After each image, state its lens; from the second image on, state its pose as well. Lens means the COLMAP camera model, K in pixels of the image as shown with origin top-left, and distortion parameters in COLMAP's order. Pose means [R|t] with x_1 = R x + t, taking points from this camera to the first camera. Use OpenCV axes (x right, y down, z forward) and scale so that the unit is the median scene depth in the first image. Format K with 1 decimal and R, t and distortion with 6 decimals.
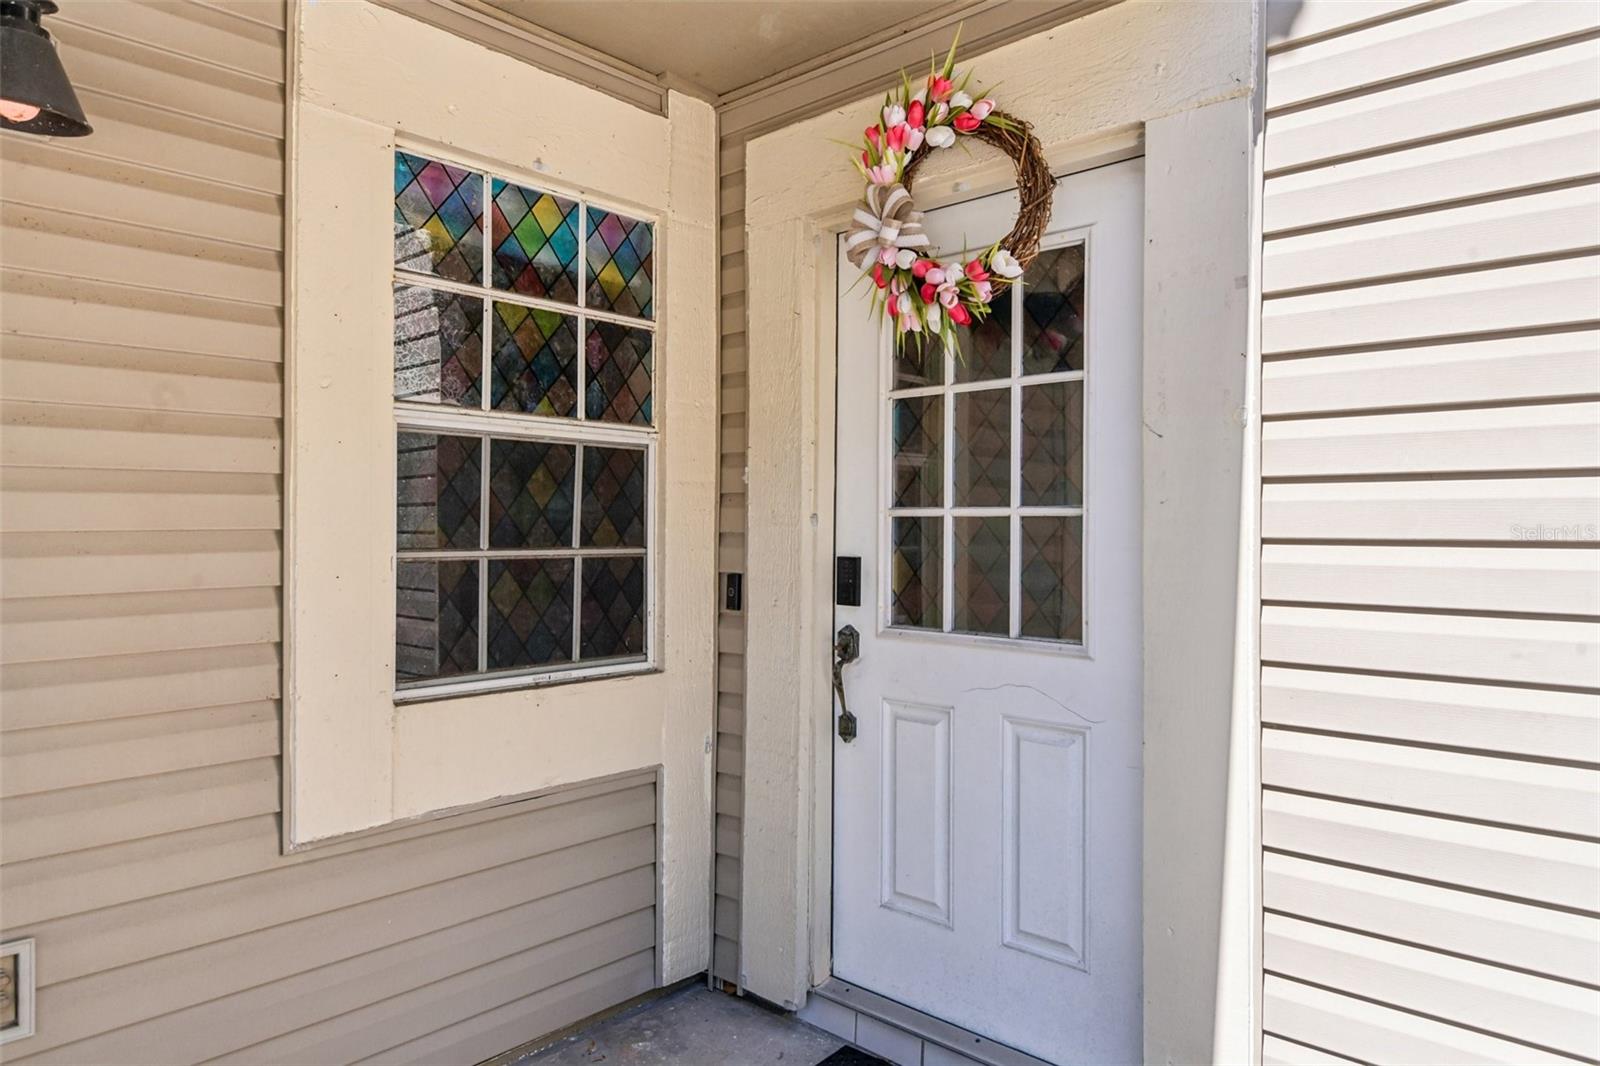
lens RADIAL K [[1002.9, 0, 800.0], [0, 1002.9, 533.0], [0, 0, 1]] dist [-0.000060, -0.002584]
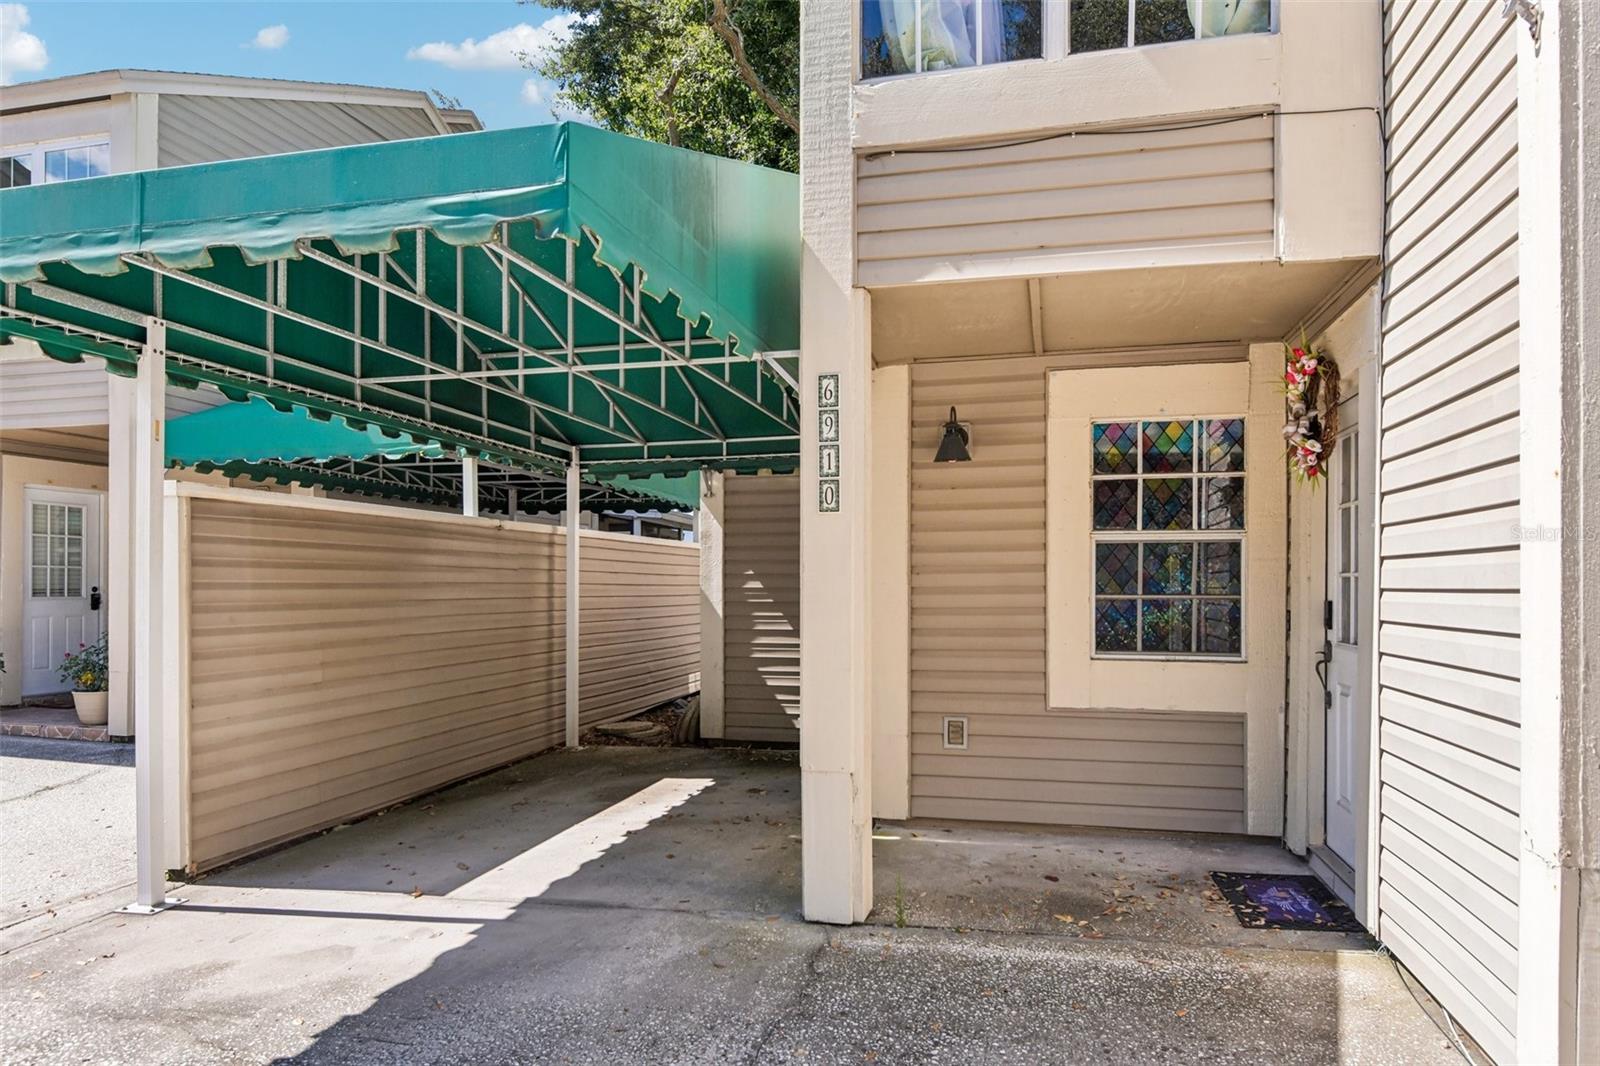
lens RADIAL K [[1000.4, 0, 823.5], [0, 1000.4, 562.0], [0, 0, 1]] dist [0.001684, 0.000520]
pose [[0.506897, -0.020695, -0.861758, 1.117703], [-0.001447, 0.999690, -0.024858, 0.001074], [0.862005, 0.013847, 0.506710, -0.634063]]
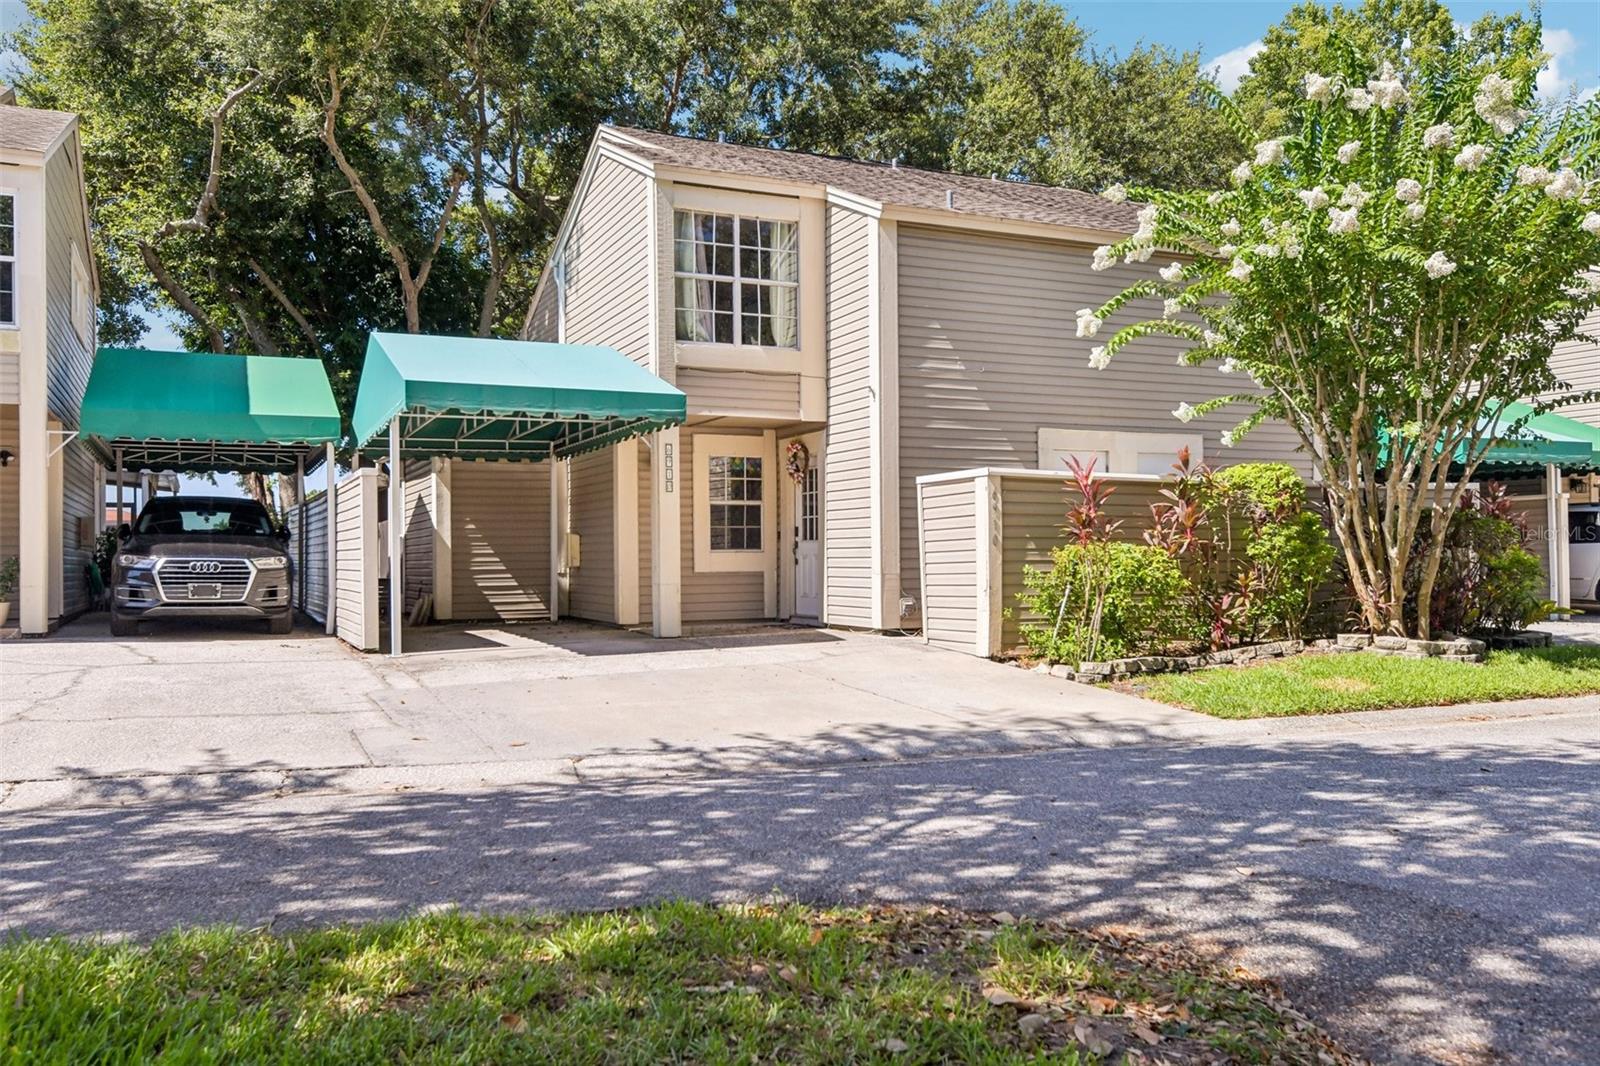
lens RADIAL K [[1257.0, 0, 800.0], [0, 1257.0, 533.0], [0, 0, 1]] dist [0.022659, 0.000133]
pose [[0.927689, -0.016288, -0.372999, 2.399479], [0.009639, 0.999760, -0.019686, 0.178675], [0.373230, 0.014667, 0.927623, -4.772919]]
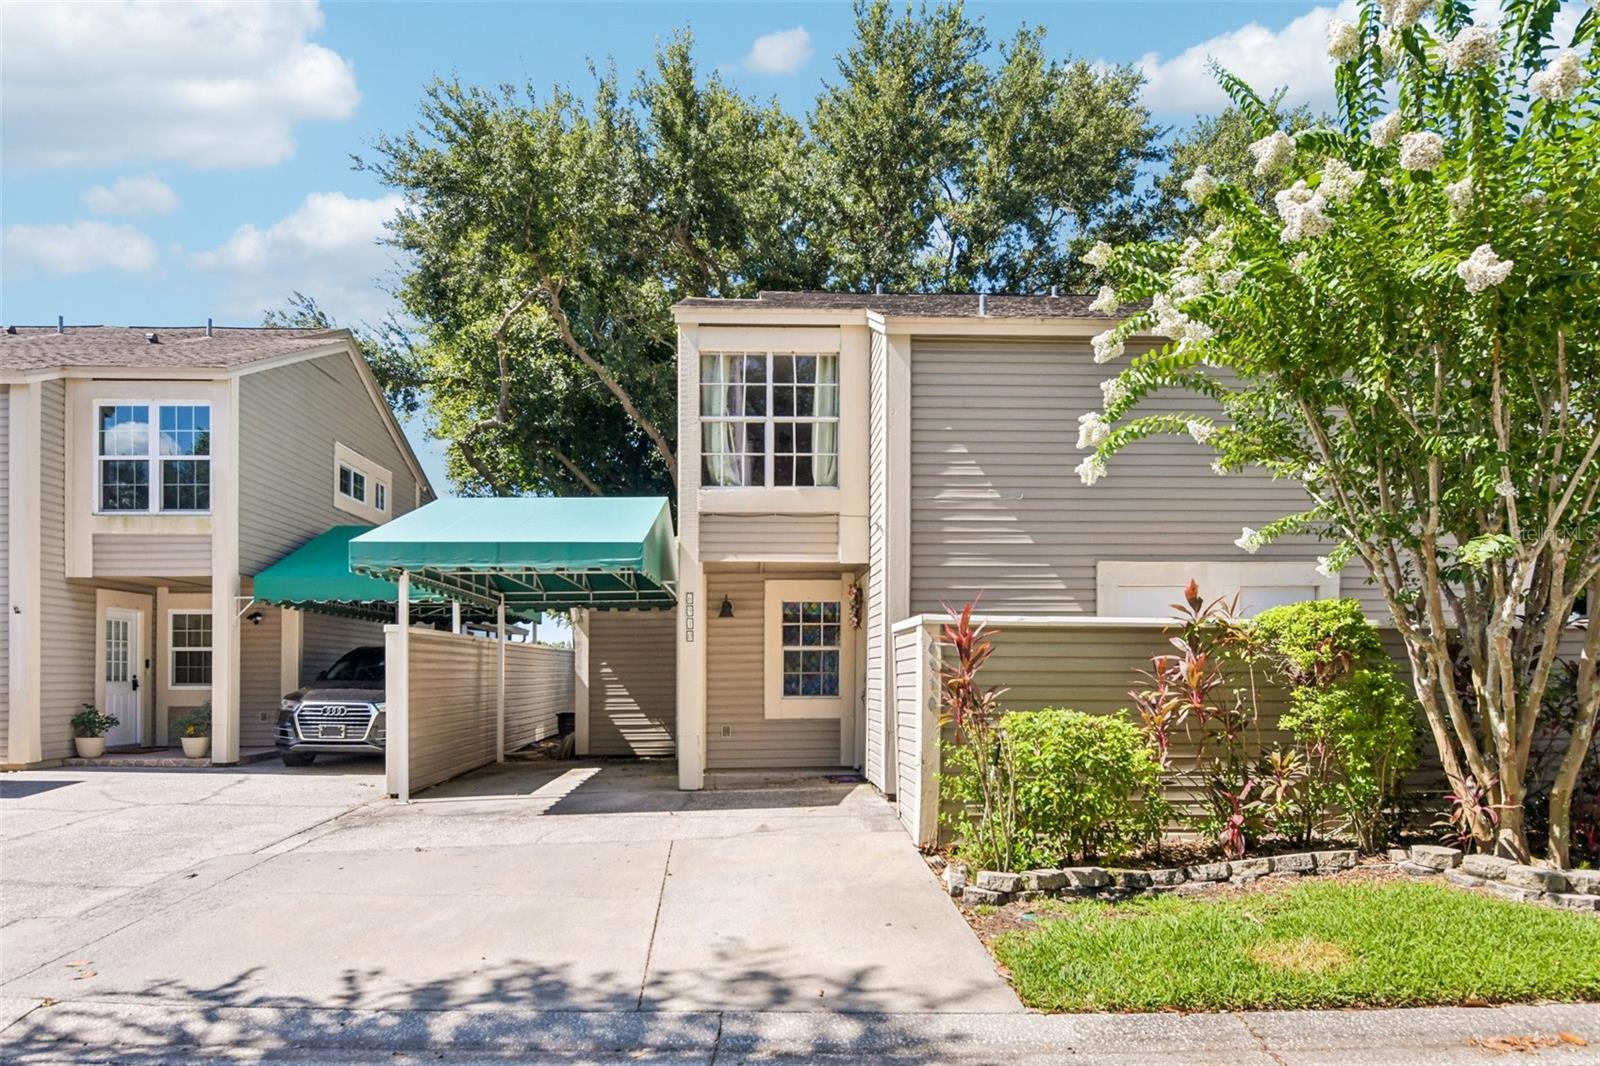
lens RADIAL K [[999.4, 0, 799.9], [0, 999.4, 668.1], [0, 0, 1]] dist [0.001369, -0.030487]
pose [[0.719670, -0.009841, -0.694246, 3.142537], [0.005844, 0.999950, -0.008116, 0.036092], [0.694292, 0.001784, 0.719692, -2.636616]]
